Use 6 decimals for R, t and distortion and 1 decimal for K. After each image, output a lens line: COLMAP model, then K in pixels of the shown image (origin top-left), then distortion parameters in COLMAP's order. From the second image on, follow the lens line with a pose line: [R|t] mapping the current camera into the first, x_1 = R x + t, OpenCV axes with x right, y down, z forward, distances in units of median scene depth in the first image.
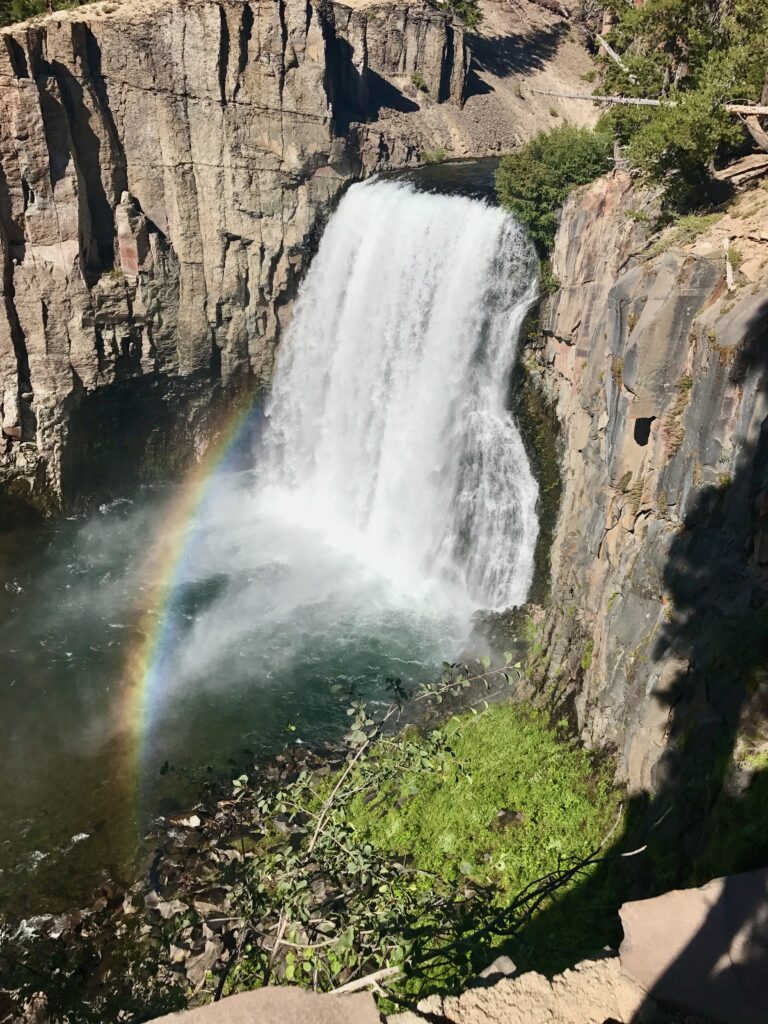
lens RADIAL K [[852.2, 0, 384.0], [0, 852.2, 512.0], [0, 0, 1]] dist [-0.007044, 0.039155]
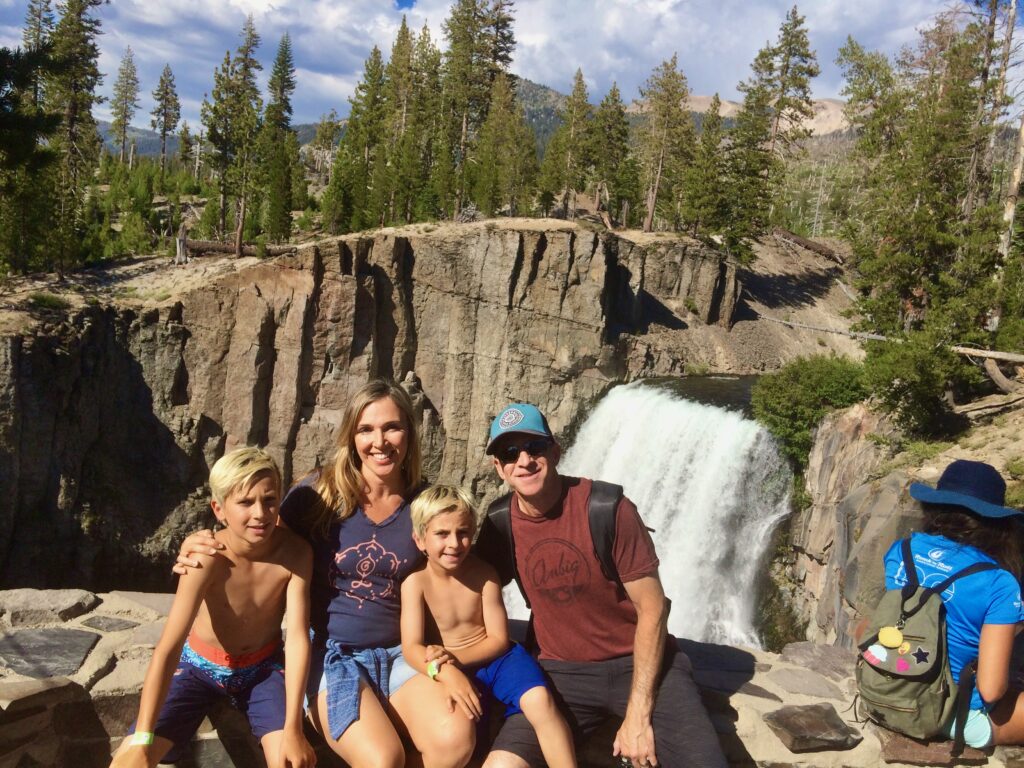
lens RADIAL K [[925.6, 0, 512.0], [0, 925.6, 384.0], [0, 0, 1]] dist [0.050989, -0.004756]
pose [[0.975313, 0.099717, -0.197028, 0.064292], [-0.165018, 0.922017, -0.350219, 0.039367], [0.146741, 0.374086, 0.915711, -0.078215]]
